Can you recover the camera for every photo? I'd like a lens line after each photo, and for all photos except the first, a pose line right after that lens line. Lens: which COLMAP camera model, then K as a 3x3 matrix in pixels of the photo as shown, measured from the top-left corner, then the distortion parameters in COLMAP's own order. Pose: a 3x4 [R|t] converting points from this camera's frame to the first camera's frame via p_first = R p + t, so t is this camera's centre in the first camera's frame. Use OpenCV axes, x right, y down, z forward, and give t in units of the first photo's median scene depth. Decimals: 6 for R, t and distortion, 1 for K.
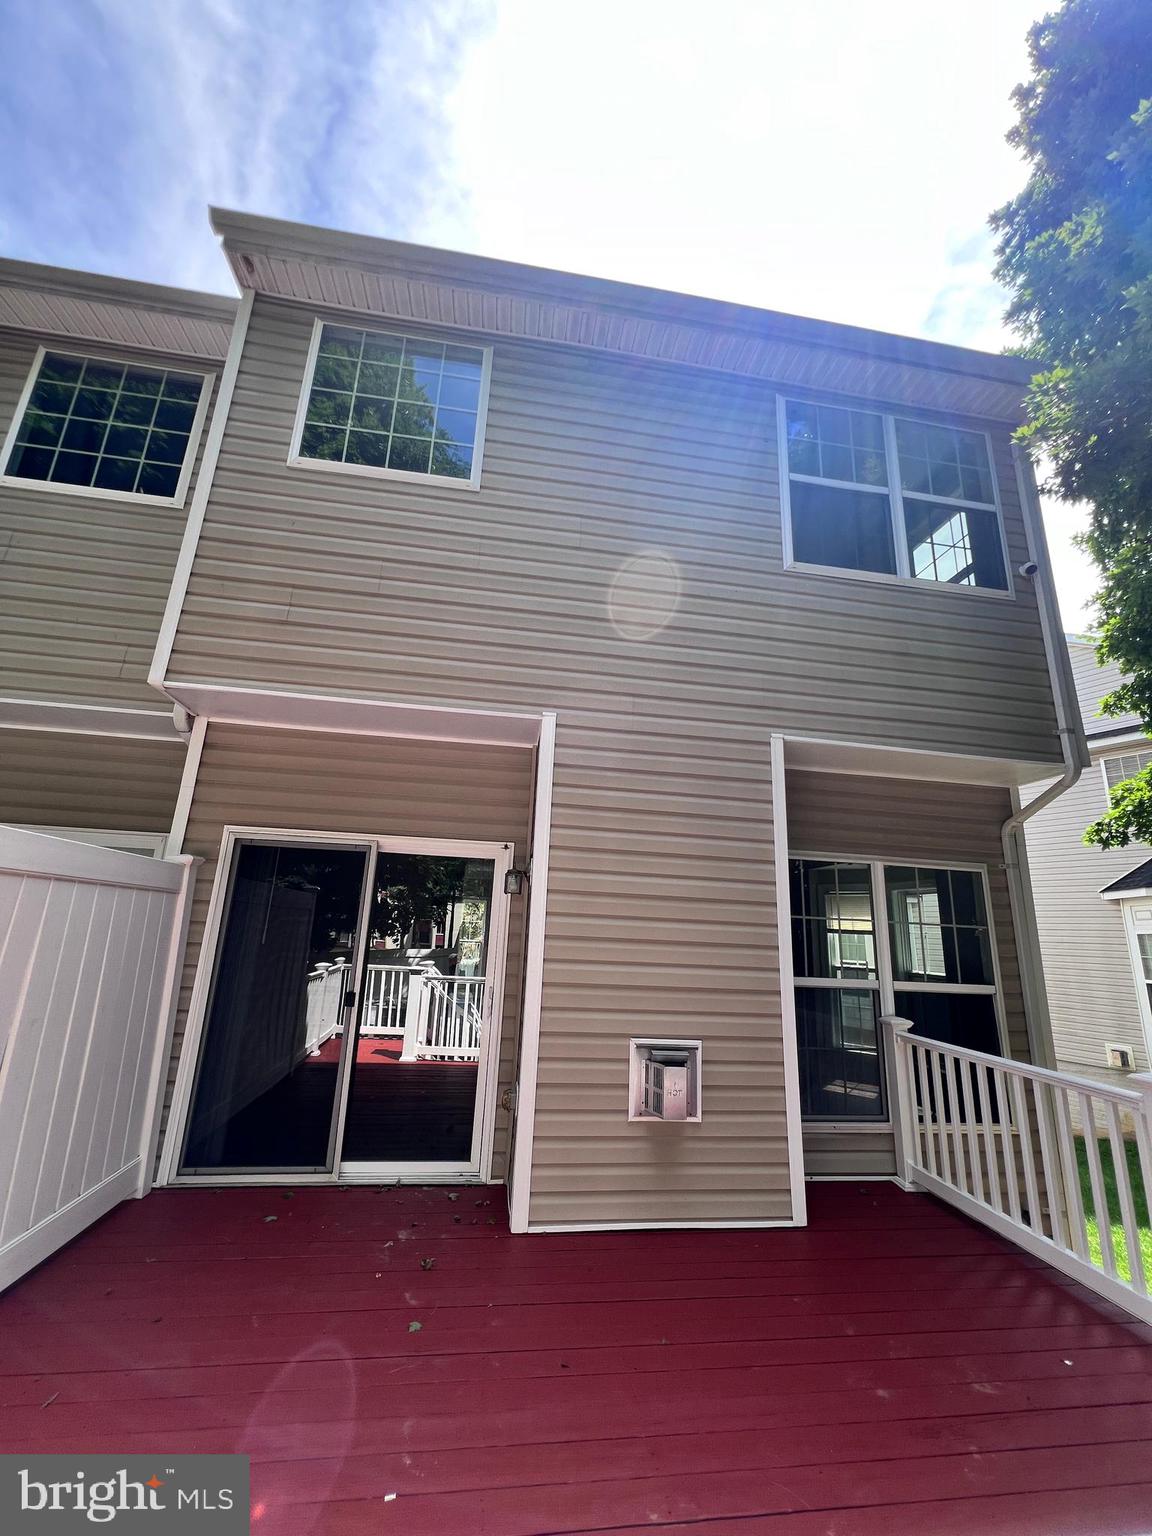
lens RADIAL K [[615.9, 0, 576.6], [0, 615.9, 772.2], [0, 0, 1]] dist [-0.002337, 0.000921]
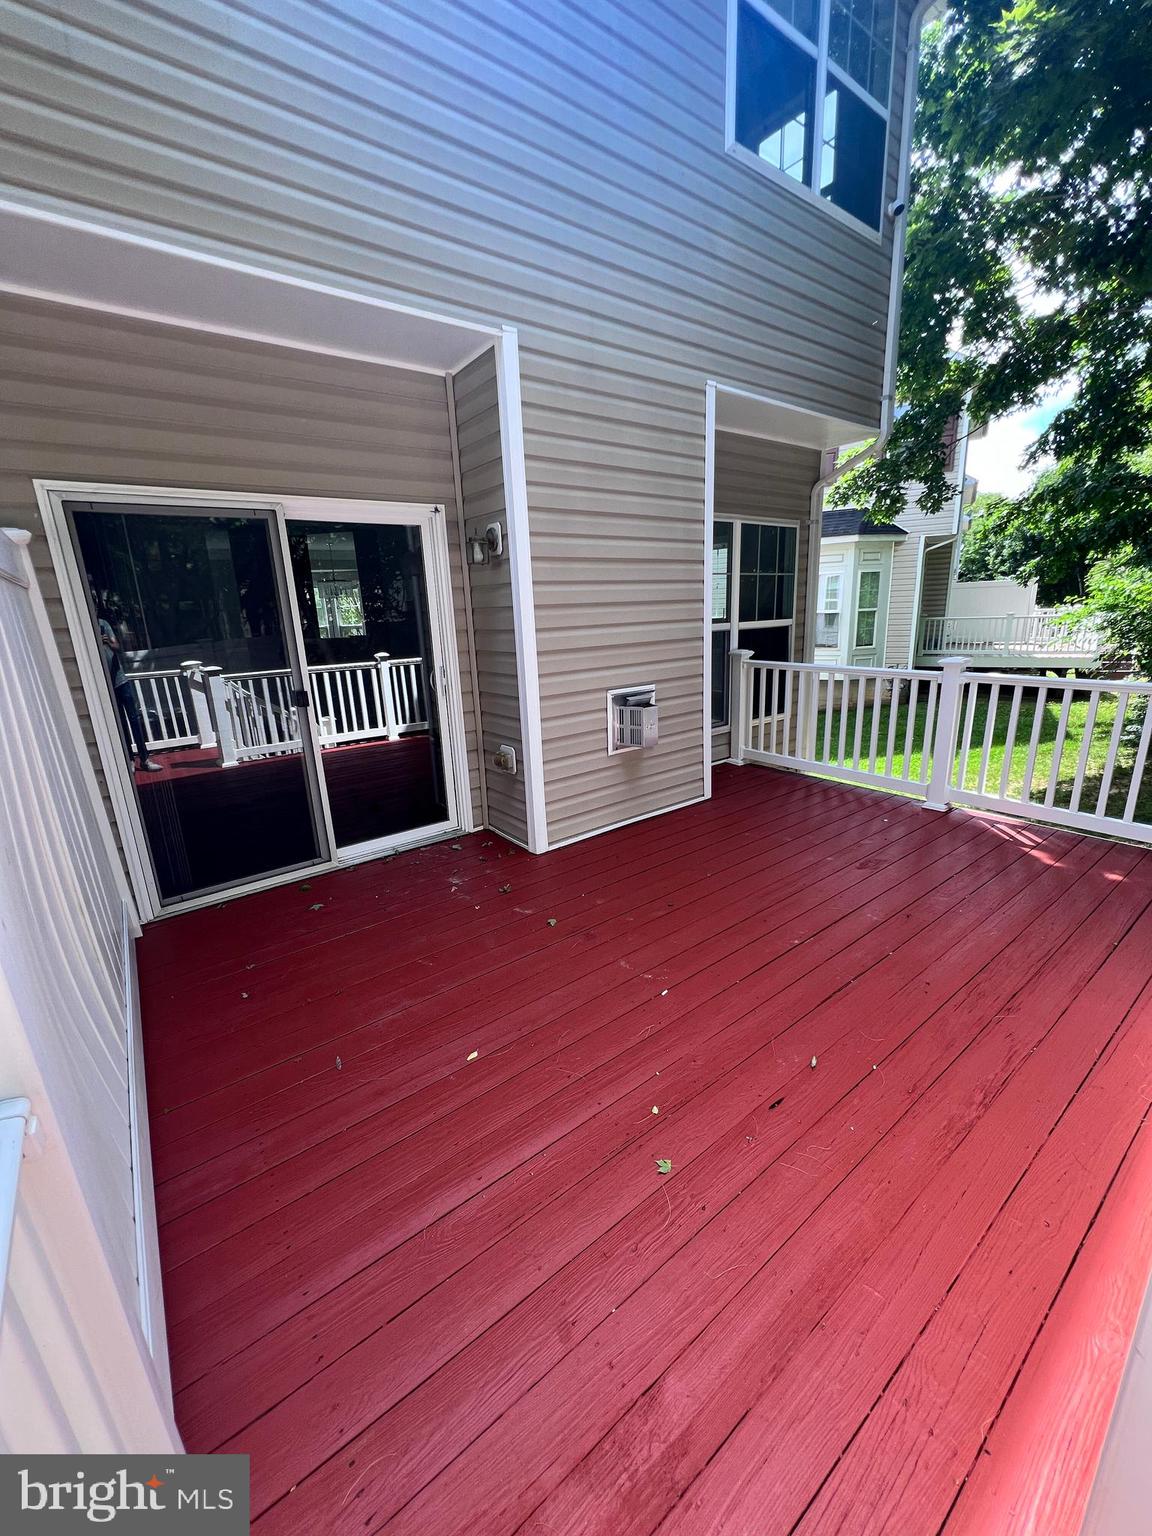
lens RADIAL K [[615.9, 0, 580.4], [0, 615.9, 770.3], [0, 0, 1]] dist [-0.002337, 0.000921]
pose [[0.869453, -0.203391, 0.450204, -0.436463], [-0.047086, 0.873047, 0.485357, 0.012773], [-0.491767, -0.443194, 0.749497, 0.102779]]
